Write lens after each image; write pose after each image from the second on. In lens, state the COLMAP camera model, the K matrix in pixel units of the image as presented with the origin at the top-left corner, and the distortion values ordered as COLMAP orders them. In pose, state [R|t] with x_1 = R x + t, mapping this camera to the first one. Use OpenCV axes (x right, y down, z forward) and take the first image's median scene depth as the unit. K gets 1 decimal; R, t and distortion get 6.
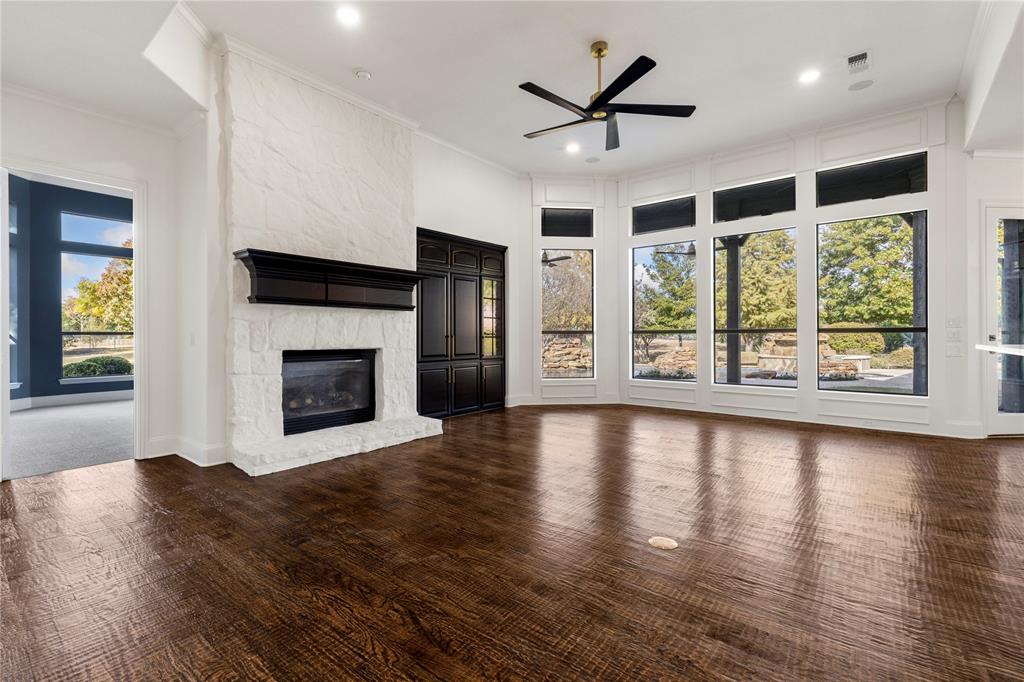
lens RADIAL K [[463.9, 0, 512.0], [0, 463.9, 336.6], [0, 0, 1]] dist [-0.000142, -0.000012]
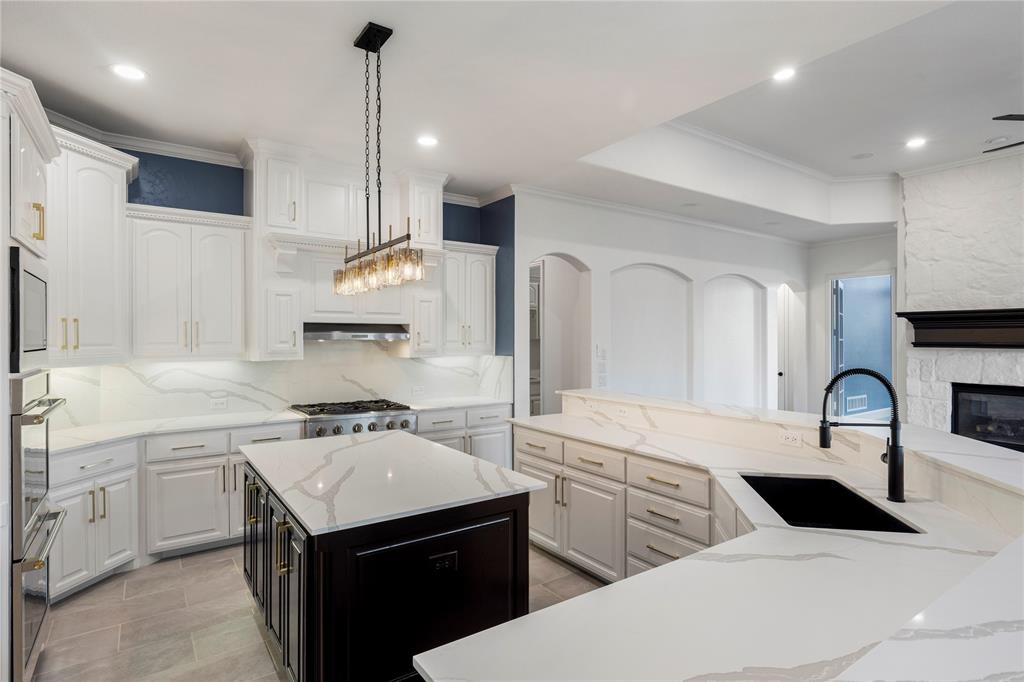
lens RADIAL K [[529.7, 0, 512.0], [0, 529.7, 341.0], [0, 0, 1]] dist [0.000401, 0.000222]
pose [[-0.271086, 0.008160, -0.962521, 1.196149], [-0.000301, 0.999963, 0.008562, -0.093269], [0.962555, 0.002611, -0.271074, 0.218007]]
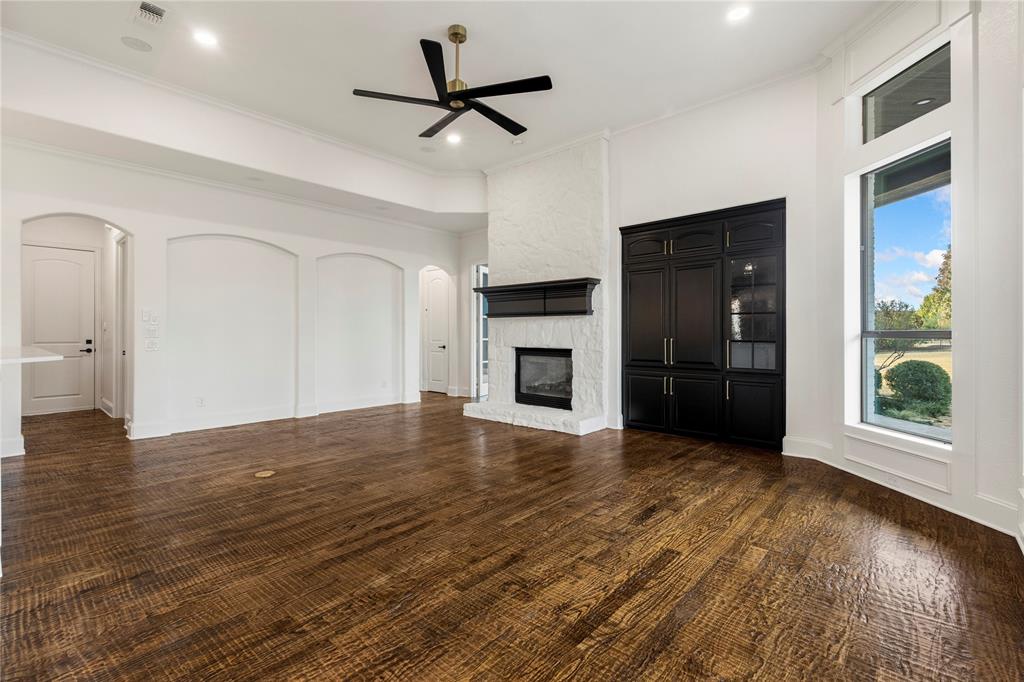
lens RADIAL K [[463.9, 0, 512.0], [0, 463.9, 336.6], [0, 0, 1]] dist [-0.000142, -0.000012]
pose [[-0.045572, 0.007111, -0.998936, 0.995278], [-0.001806, 0.999972, 0.007201, -0.015503], [0.998959, 0.002132, -0.045558, 1.025205]]
